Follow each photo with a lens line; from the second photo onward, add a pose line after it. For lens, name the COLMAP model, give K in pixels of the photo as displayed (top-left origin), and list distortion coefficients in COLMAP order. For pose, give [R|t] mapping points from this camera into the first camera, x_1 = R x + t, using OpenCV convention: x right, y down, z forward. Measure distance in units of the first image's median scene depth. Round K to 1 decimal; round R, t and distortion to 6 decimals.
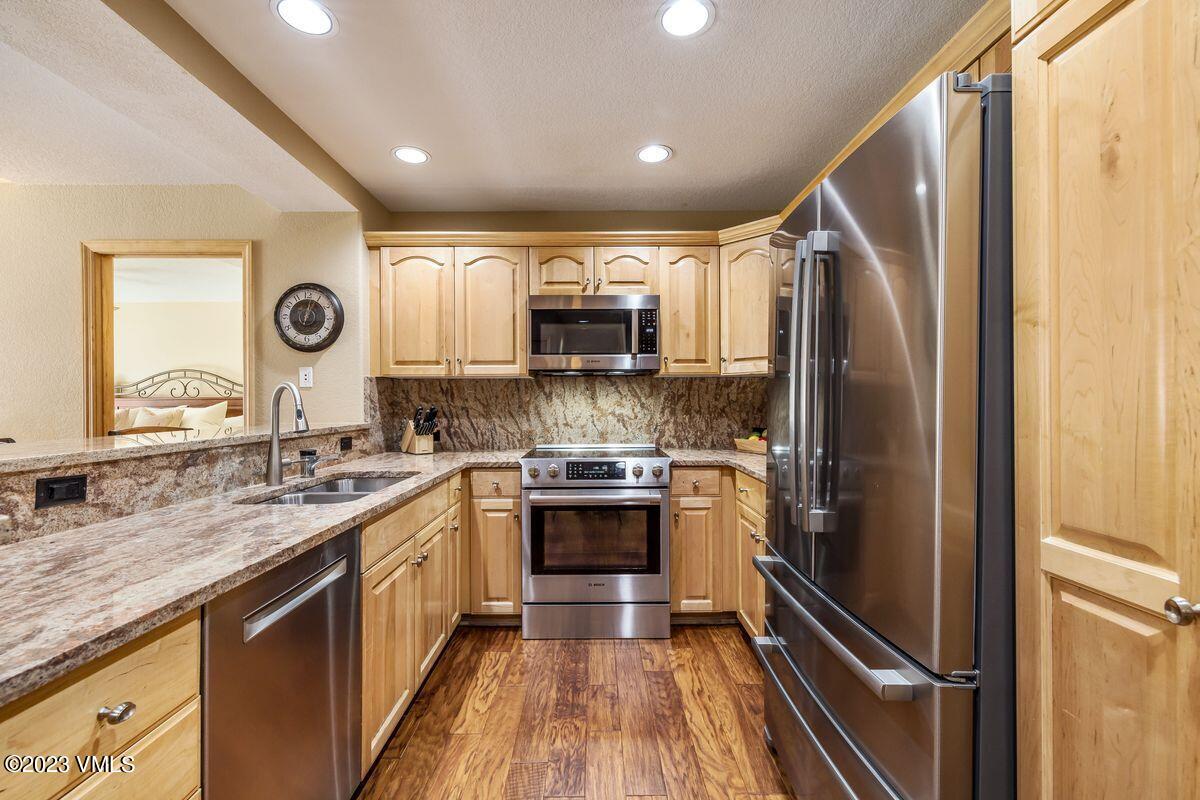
lens RADIAL K [[502.6, 0, 598.6], [0, 502.6, 400.5], [0, 0, 1]] dist [0.001844, -0.000084]
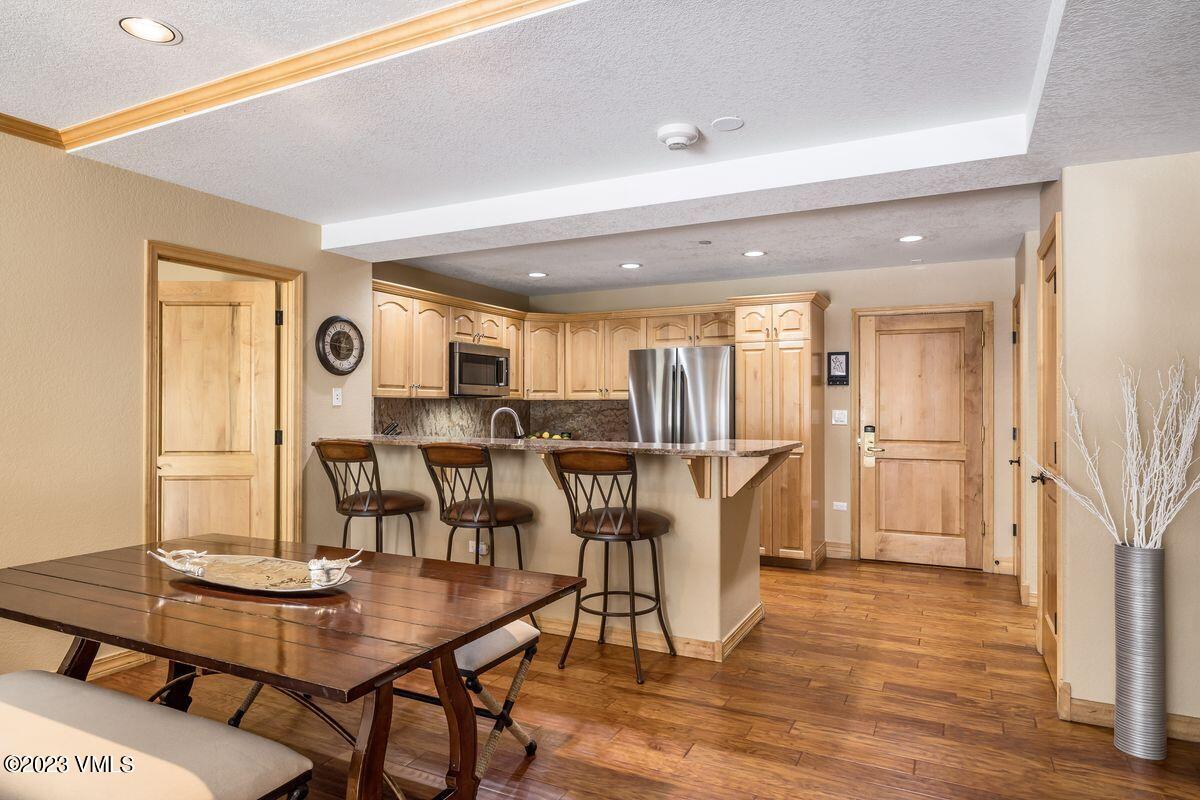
lens RADIAL K [[708.5, 0, 601.7], [0, 708.5, 401.0], [0, 0, 1]] dist [-0.000547, -0.000001]
pose [[0.455851, 0.013609, 0.889952, -1.878981], [-0.006223, 0.999907, -0.012102, -0.022446], [-0.890034, -0.000021, 0.455894, -0.303935]]
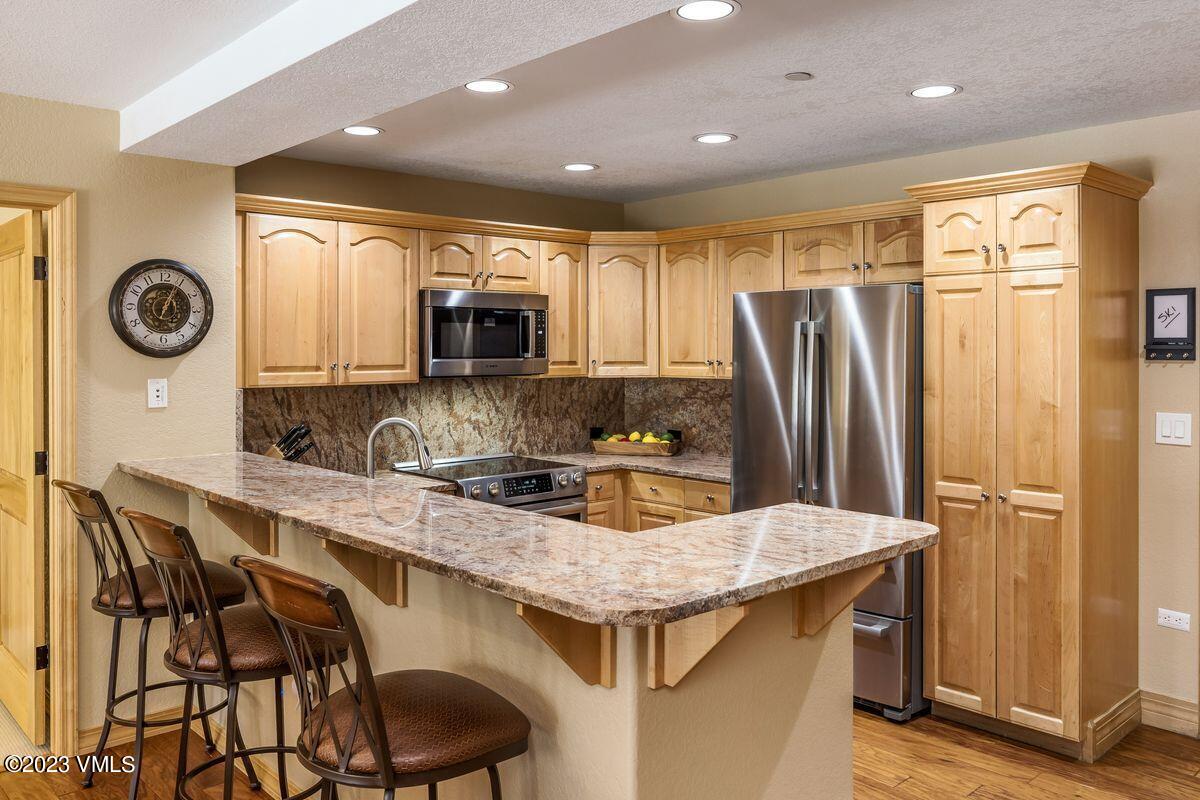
lens RADIAL K [[936.0, 0, 602.8], [0, 936.0, 351.8], [0, 0, 1]] dist [0.002154, 0.001365]
pose [[0.738065, 0.000043, 0.674729, -1.075155], [-0.004125, 0.999982, 0.004449, -0.120518], [-0.674717, -0.006067, 0.738052, -0.405458]]
